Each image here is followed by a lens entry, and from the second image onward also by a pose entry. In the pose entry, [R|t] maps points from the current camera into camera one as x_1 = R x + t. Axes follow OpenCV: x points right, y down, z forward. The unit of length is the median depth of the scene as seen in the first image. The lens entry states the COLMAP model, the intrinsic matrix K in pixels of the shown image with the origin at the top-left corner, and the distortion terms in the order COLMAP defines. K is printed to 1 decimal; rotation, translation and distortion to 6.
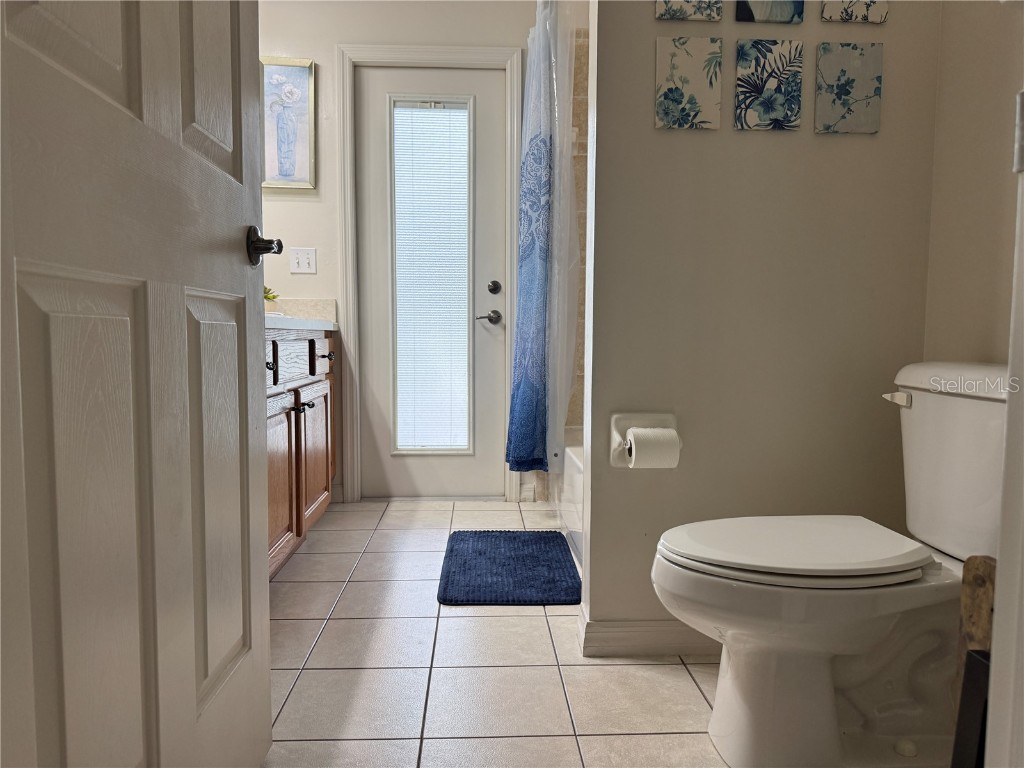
lens RADIAL K [[719.3, 0, 513.4], [0, 719.3, 387.8], [0, 0, 1]] dist [0.130423, -0.273144]
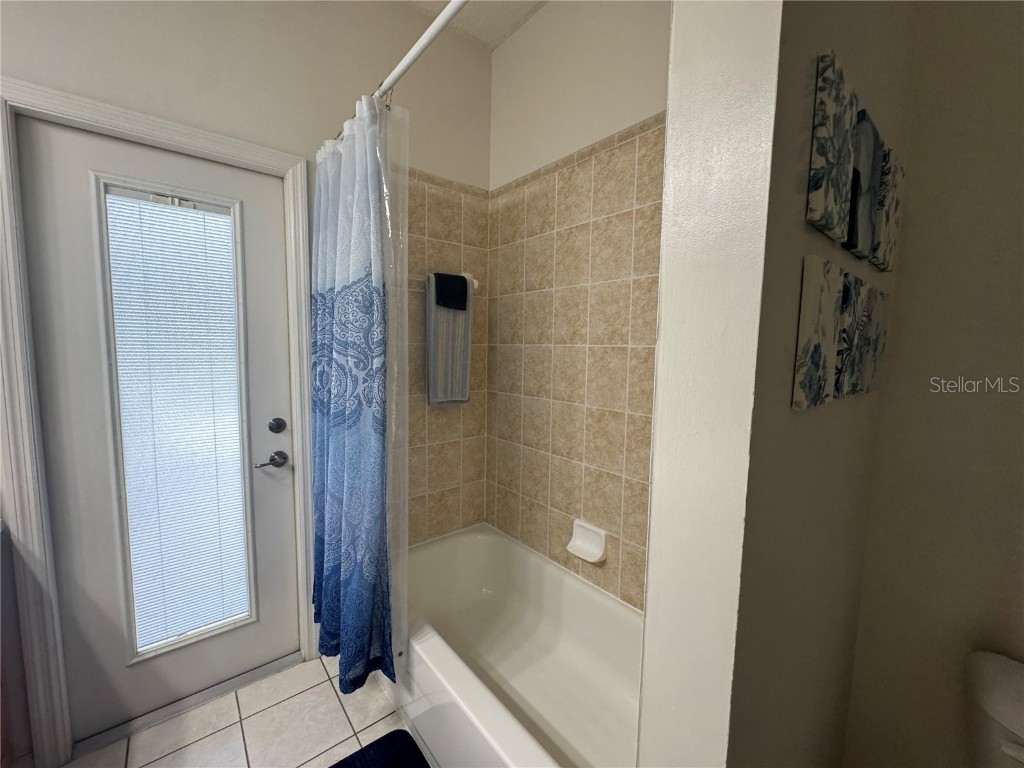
lens RADIAL K [[409.4, 0, 512.0], [0, 409.4, 384.0], [0, 0, 1]] dist [-0.002052, 0.000574]
pose [[0.802220, -0.045563, 0.595287, -0.109560], [0.030296, 0.998906, 0.035630, -0.240791], [-0.596259, -0.010548, 0.802723, 0.533191]]
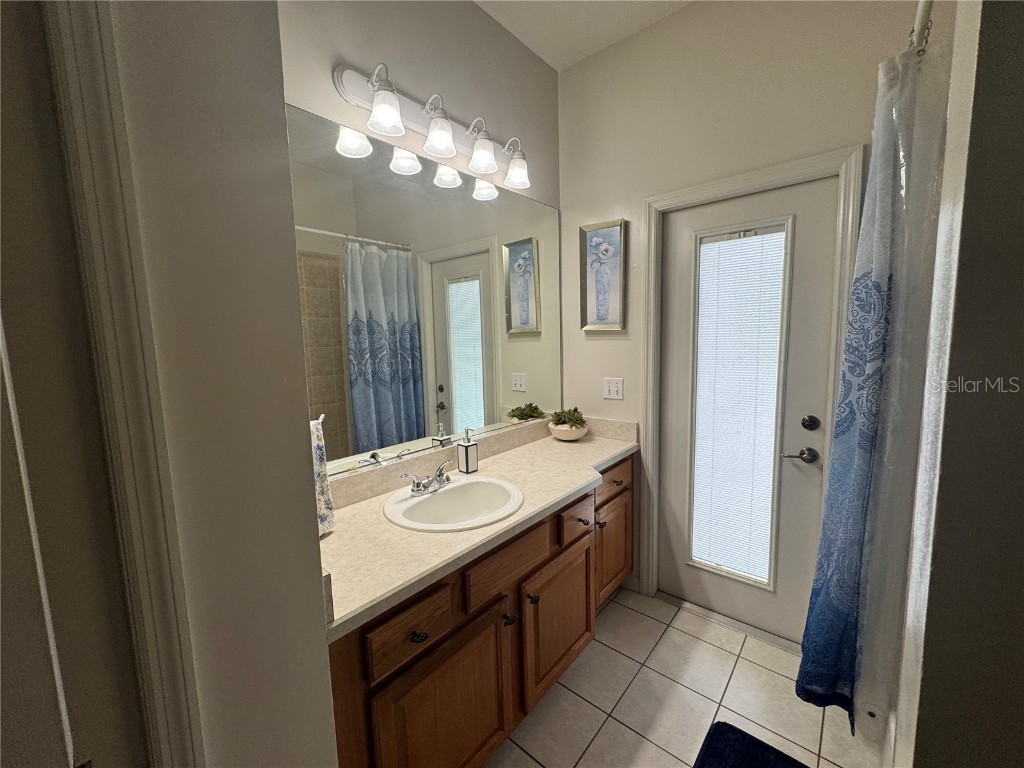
lens RADIAL K [[409.4, 0, 512.0], [0, 409.4, 384.0], [0, 0, 1]] dist [-0.002052, 0.000574]
pose [[0.726007, 0.053204, -0.685626, 0.060517], [-0.020740, 0.998243, 0.055501, -0.252582], [0.687375, -0.026074, 0.725835, 0.462581]]
